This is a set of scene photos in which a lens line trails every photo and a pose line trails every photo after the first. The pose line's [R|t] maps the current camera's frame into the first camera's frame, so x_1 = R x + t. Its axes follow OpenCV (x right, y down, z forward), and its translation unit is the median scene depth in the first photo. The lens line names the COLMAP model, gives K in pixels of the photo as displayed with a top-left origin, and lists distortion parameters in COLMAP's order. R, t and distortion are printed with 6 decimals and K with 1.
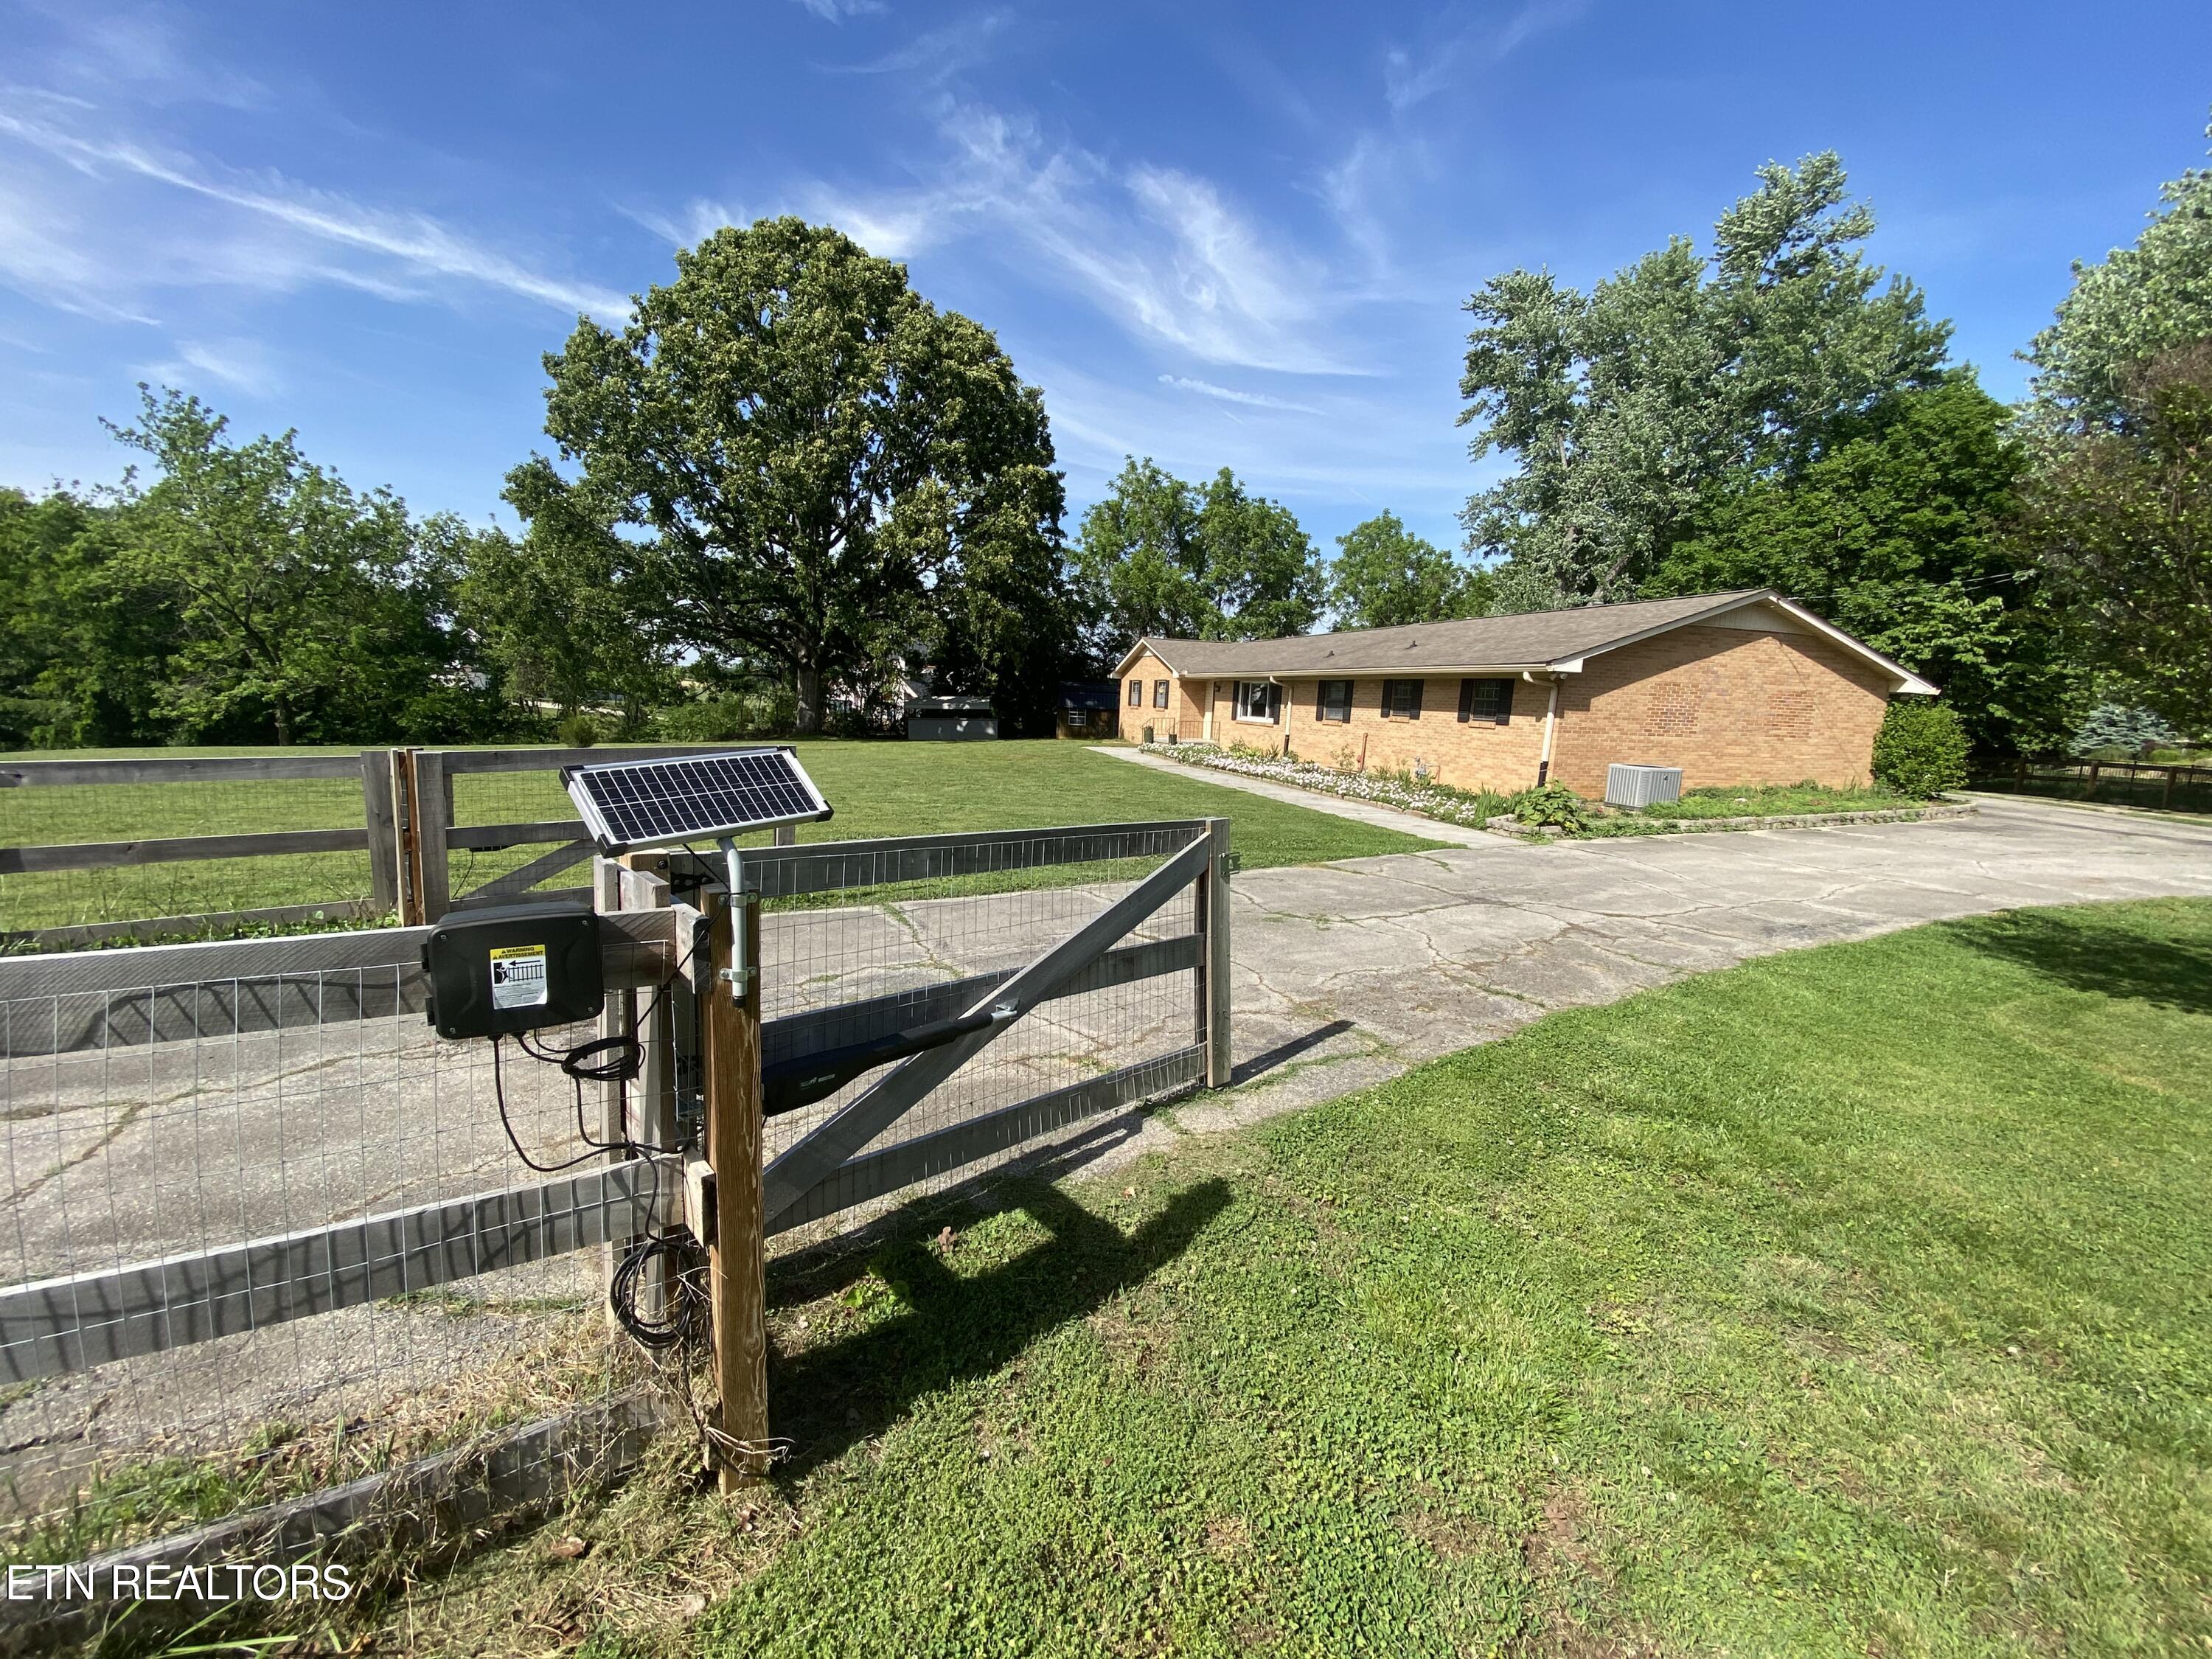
lens RADIAL K [[885.1, 0, 1077.3], [0, 885.1, 826.3], [0, 0, 1]] dist [0.000909, -0.016940]
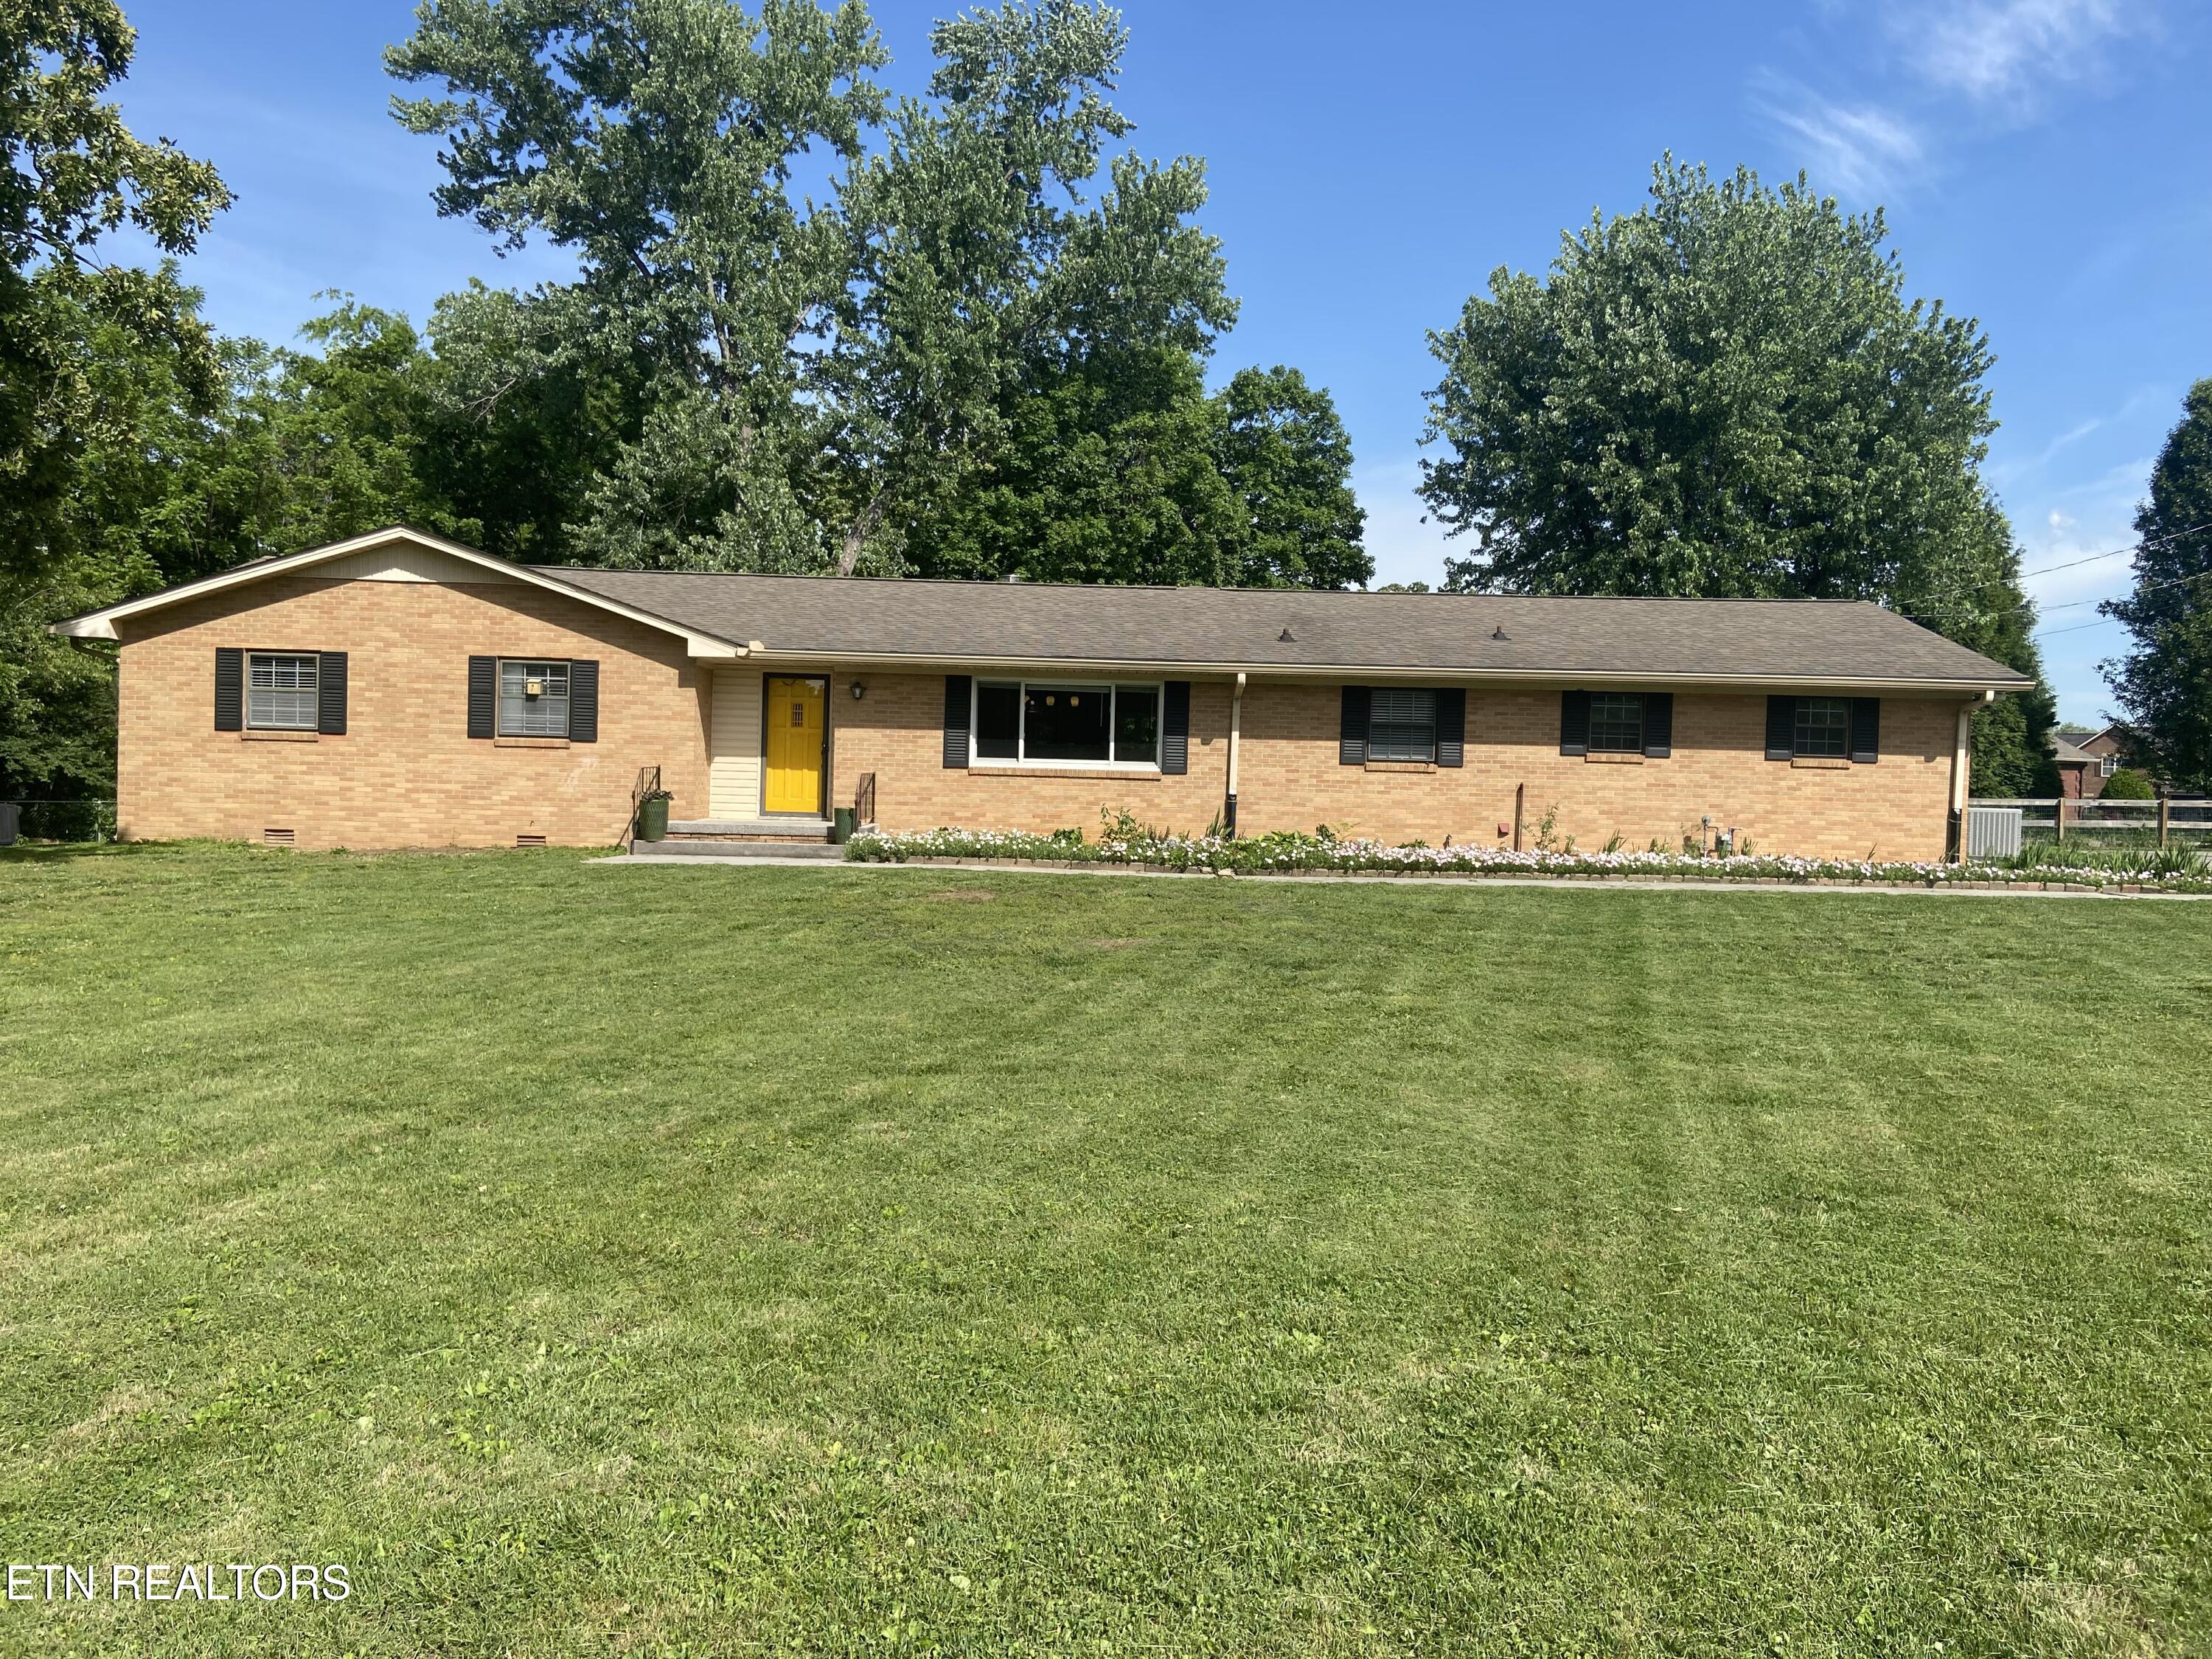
lens RADIAL K [[1697.0, 0, 1090.9], [0, 1697.0, 802.2], [0, 0, 1]] dist [0.071231, -0.002317]
pose [[0.239835, -0.034233, 0.970210, -0.448385], [0.126831, 0.991918, 0.003647, -0.074581], [-0.962493, 0.122178, 0.242239, 0.561744]]
